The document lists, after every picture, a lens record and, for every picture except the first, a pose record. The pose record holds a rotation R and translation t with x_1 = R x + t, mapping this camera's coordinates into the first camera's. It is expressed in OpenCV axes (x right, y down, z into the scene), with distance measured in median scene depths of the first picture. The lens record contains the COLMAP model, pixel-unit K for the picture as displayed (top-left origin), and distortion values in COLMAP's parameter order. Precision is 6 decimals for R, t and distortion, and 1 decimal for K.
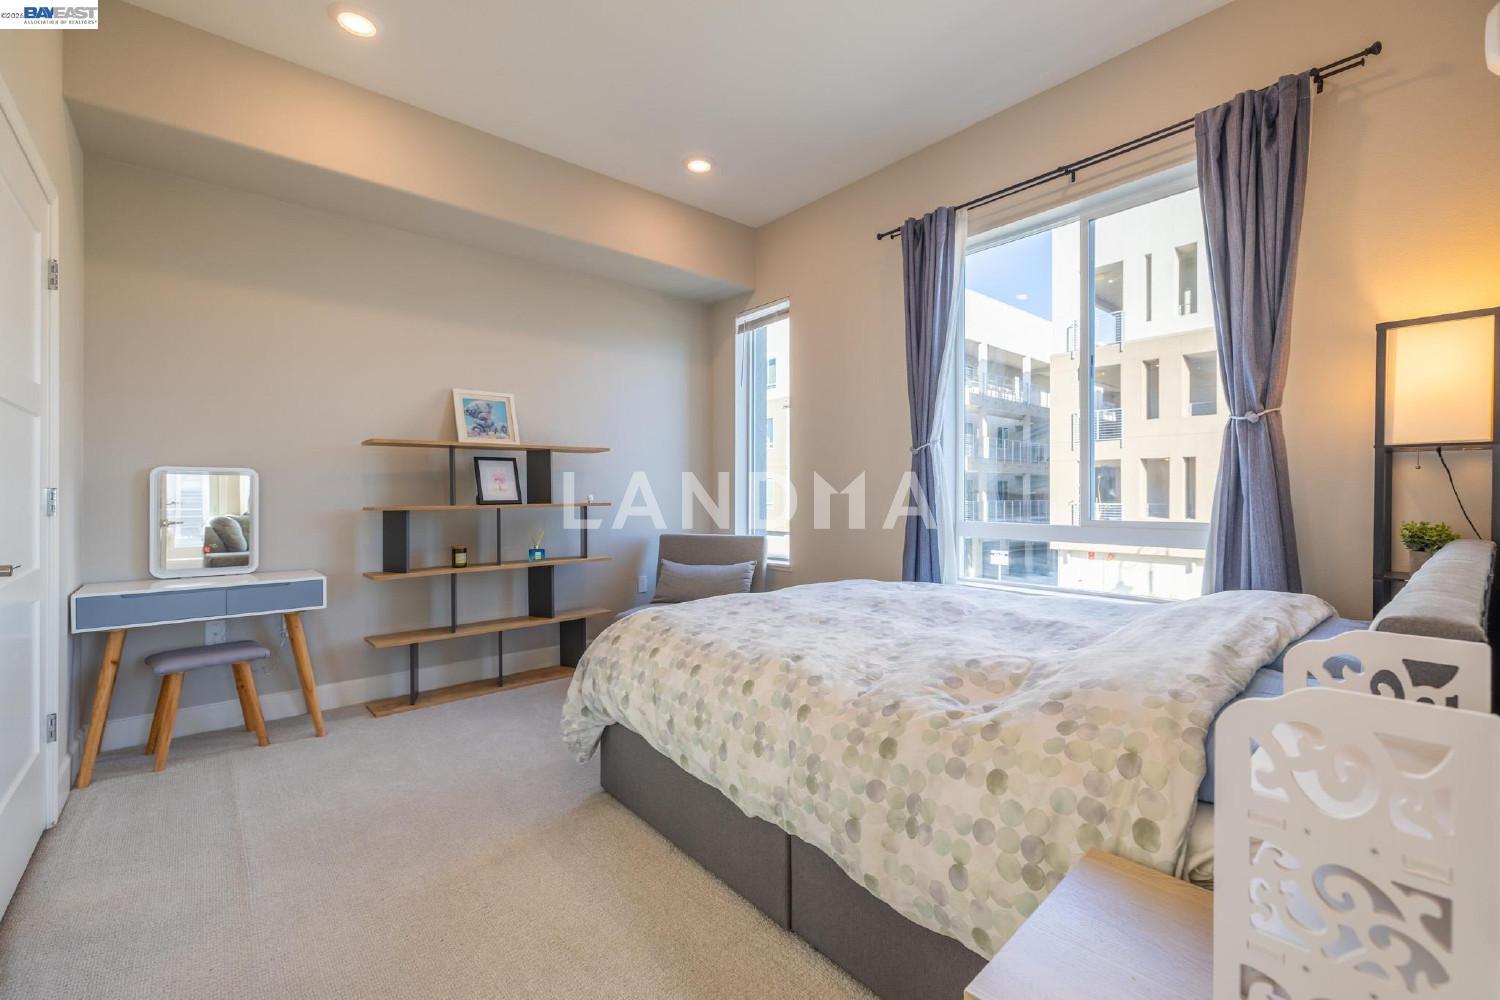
lens RADIAL K [[629.8, 0, 752.4], [0, 629.8, 499.6], [0, 0, 1]] dist [0.001508, 0.000311]
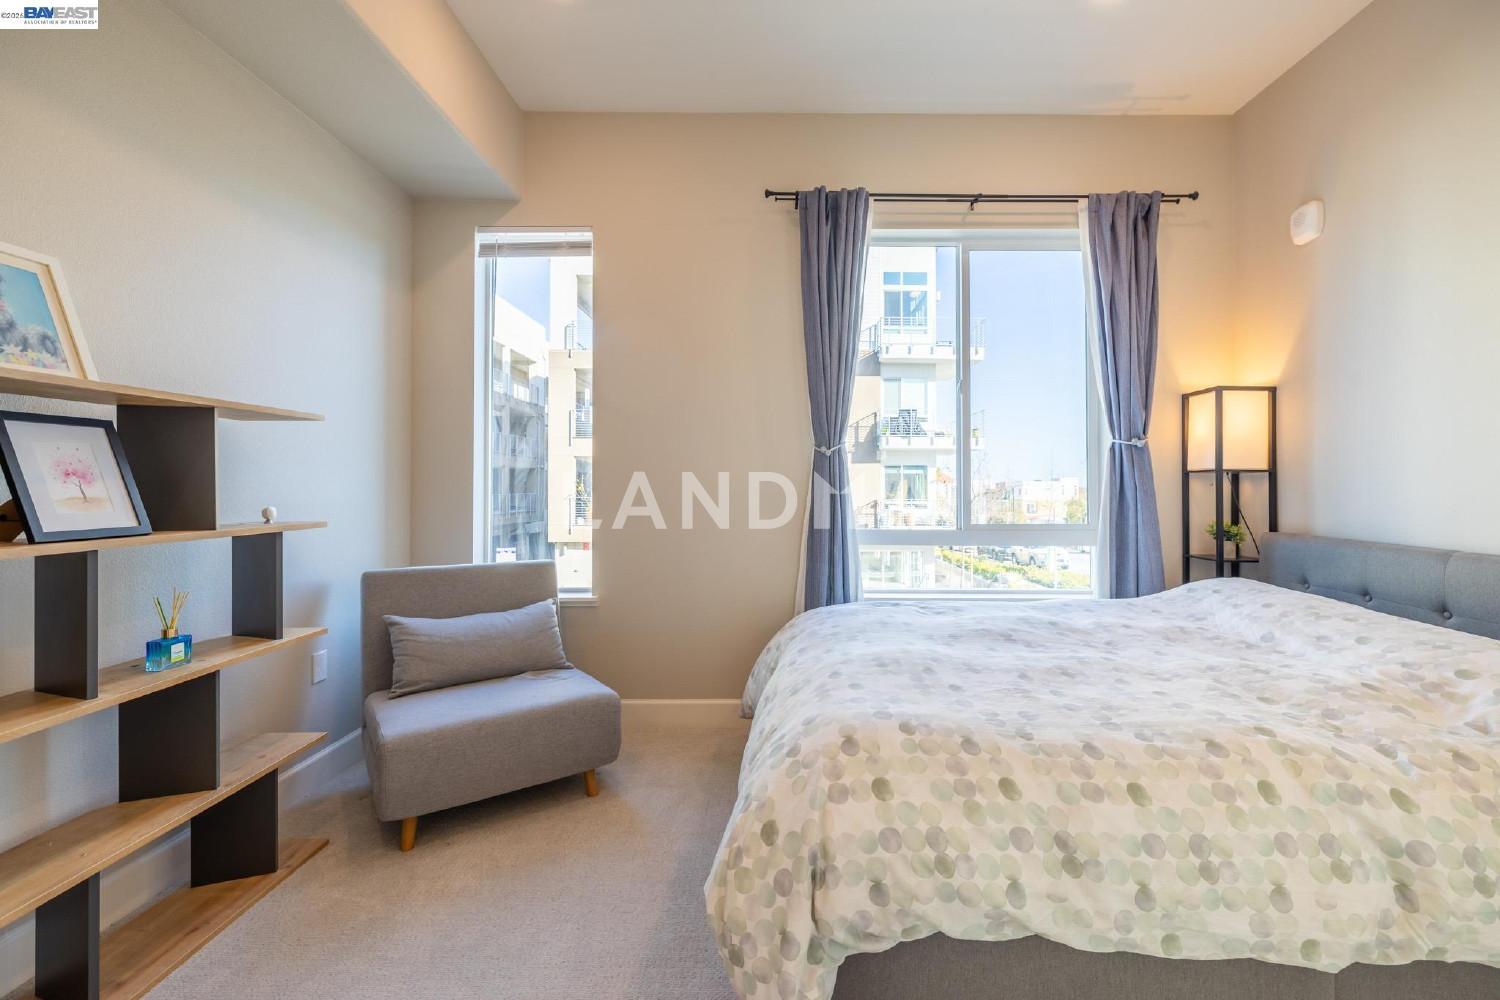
lens RADIAL K [[629.8, 0, 753.8], [0, 629.8, 491.9], [0, 0, 1]] dist [0.001508, 0.000311]
pose [[0.657536, -0.003865, 0.753413, -0.490860], [0.003605, 0.999992, 0.001984, -0.024240], [-0.753414, 0.001412, 0.657544, 0.512245]]
